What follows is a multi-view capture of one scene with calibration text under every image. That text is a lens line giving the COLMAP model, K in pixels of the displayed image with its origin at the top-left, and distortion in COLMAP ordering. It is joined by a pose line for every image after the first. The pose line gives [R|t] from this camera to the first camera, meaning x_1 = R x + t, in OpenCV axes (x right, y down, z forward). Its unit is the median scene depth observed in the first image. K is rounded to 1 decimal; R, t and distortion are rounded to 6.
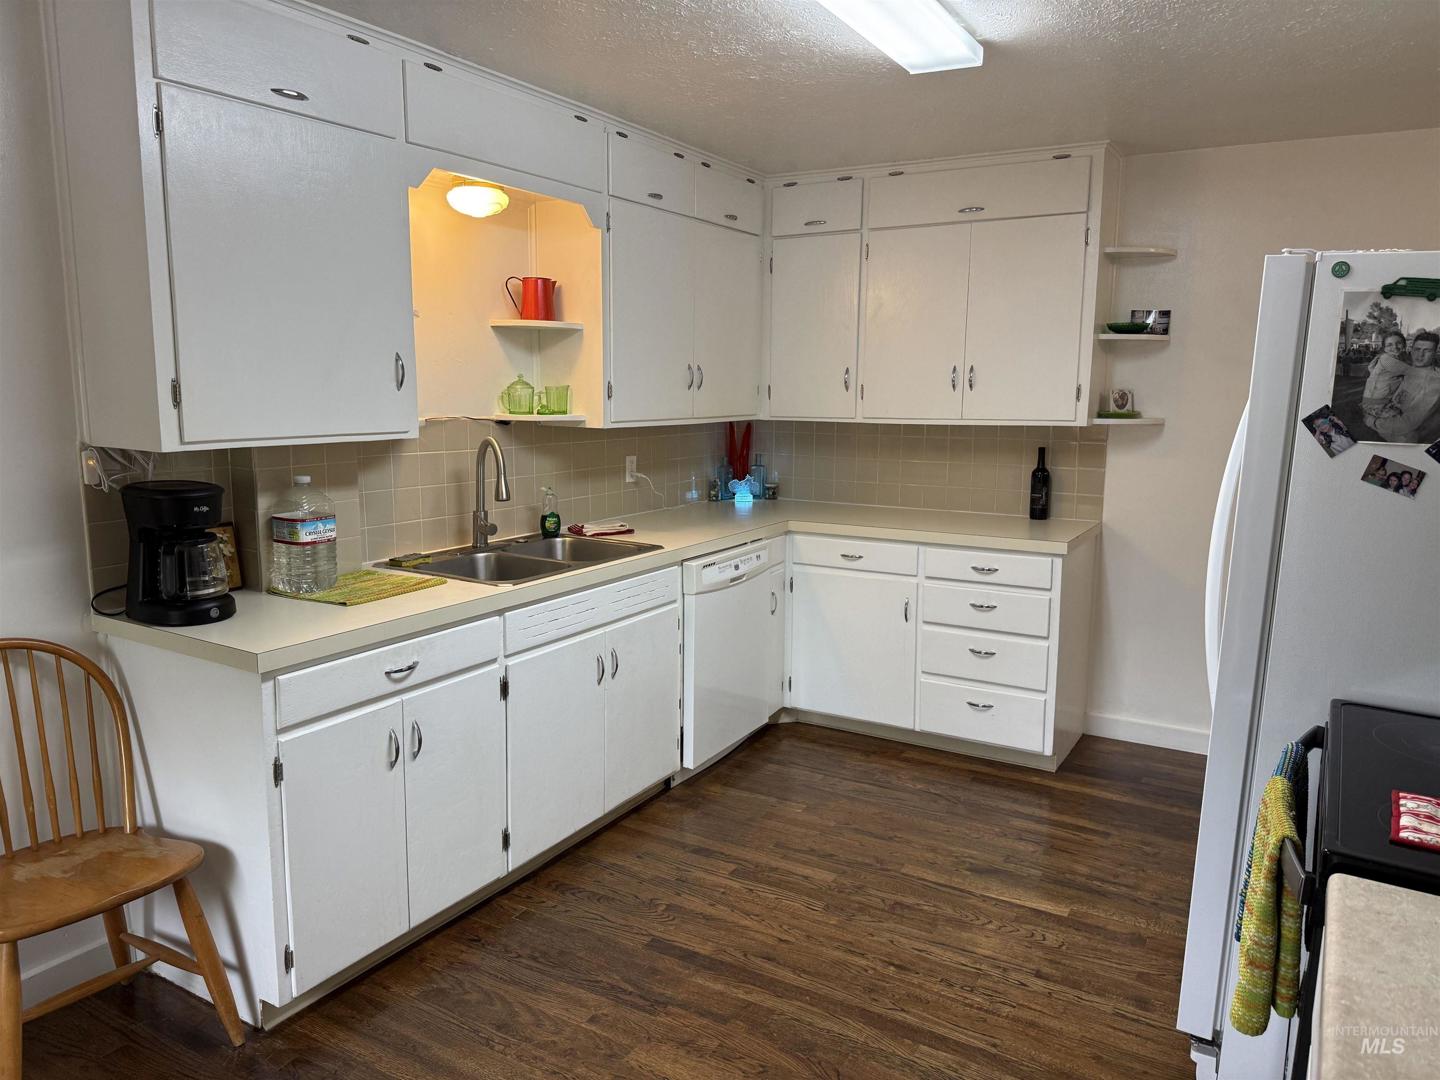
lens RADIAL K [[1005.9, 0, 730.1], [0, 1005.9, 540.4], [0, 0, 1]] dist [0.092550, -0.117199]
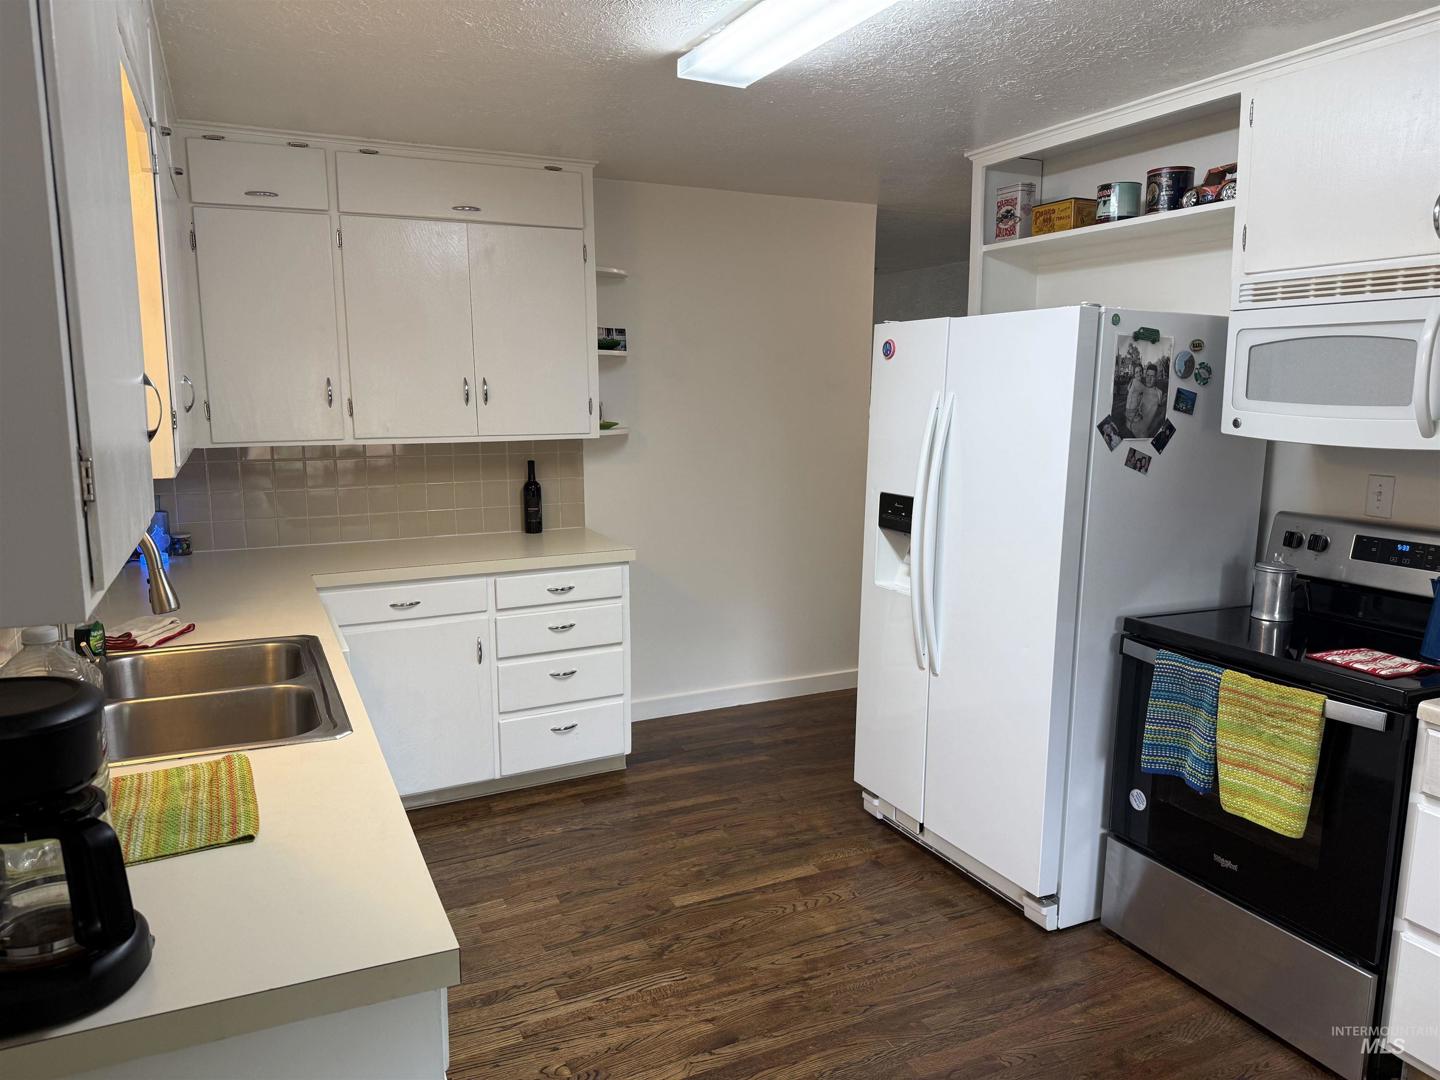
lens RADIAL K [[1005.9, 0, 718.9], [0, 1005.9, 548.4], [0, 0, 1]] dist [0.092550, -0.117199]
pose [[0.566354, -0.144635, 0.811371, -0.600494], [0.136368, 0.987356, 0.080819, -0.091791], [-0.812802, 0.064873, 0.578917, 0.424686]]
